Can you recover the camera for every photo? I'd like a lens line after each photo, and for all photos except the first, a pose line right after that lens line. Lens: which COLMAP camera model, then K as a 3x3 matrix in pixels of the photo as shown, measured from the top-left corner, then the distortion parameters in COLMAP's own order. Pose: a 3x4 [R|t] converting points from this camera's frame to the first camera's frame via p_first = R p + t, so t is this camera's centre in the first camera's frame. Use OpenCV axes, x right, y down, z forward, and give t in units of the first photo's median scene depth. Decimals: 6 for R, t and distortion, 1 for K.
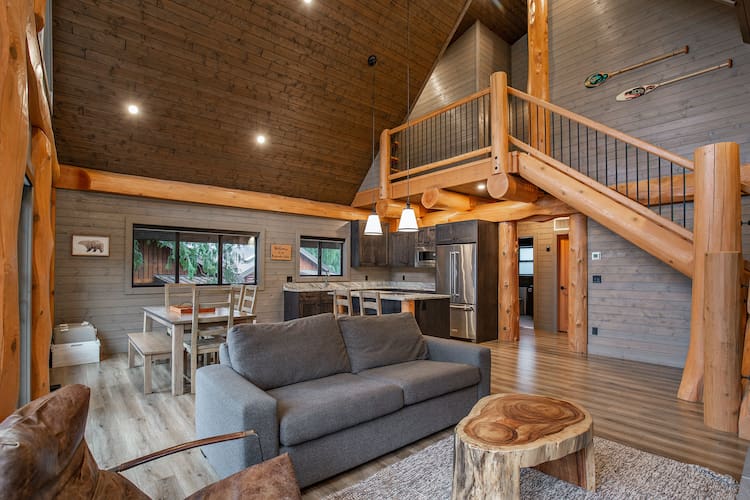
lens RADIAL K [[365.5, 0, 369.9], [0, 365.5, 252.3], [0, 0, 1]] dist [-0.023553, 0.001138]
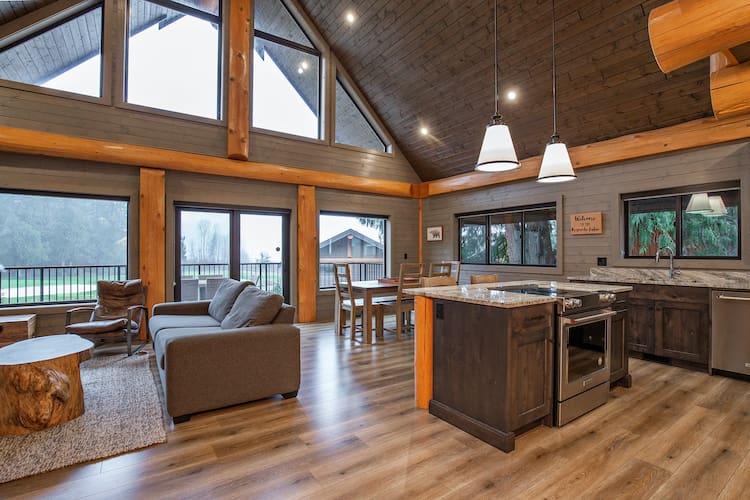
lens RADIAL K [[365.5, 0, 369.9], [0, 365.5, 252.3], [0, 0, 1]] dist [-0.023553, 0.001138]
pose [[-0.096653, -0.010189, -0.995266, 0.478667], [0.046451, 0.998812, -0.014736, 0.044848], [0.994234, -0.047656, -0.096065, 0.615384]]
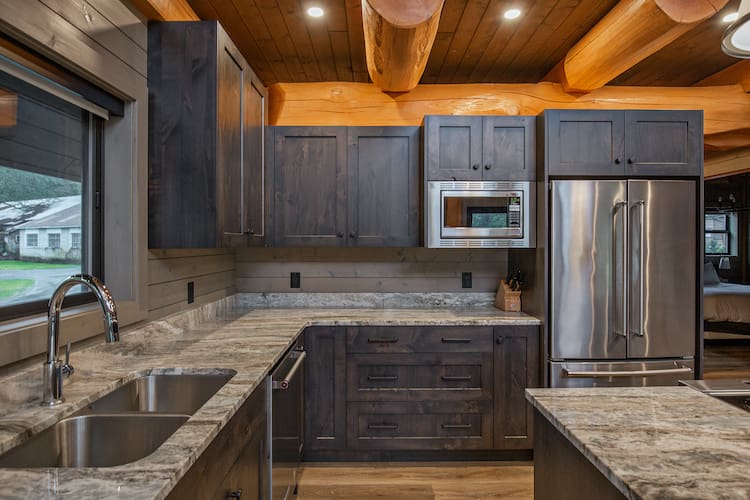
lens RADIAL K [[434.6, 0, 372.2], [0, 434.6, 244.2], [0, 0, 1]] dist [-0.003310, 0.000394]
pose [[0.643255, -0.007424, 0.765616, -0.172679], [-0.033748, 0.998706, 0.038039, 0.026845], [-0.764908, -0.050307, 0.642172, 0.822905]]
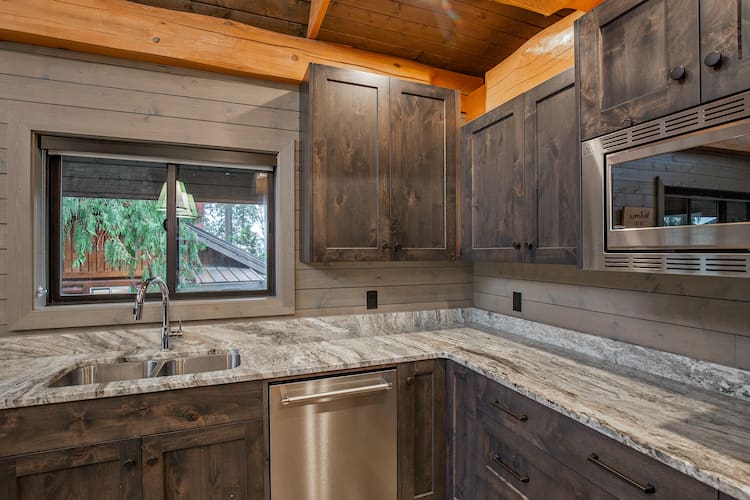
lens RADIAL K [[365.5, 0, 369.9], [0, 365.5, 252.3], [0, 0, 1]] dist [-0.023553, 0.001138]
pose [[0.946544, -0.006095, -0.322517, 0.089299], [0.021577, 0.998779, 0.044451, 0.025600], [0.321852, -0.049034, 0.945519, 0.840621]]
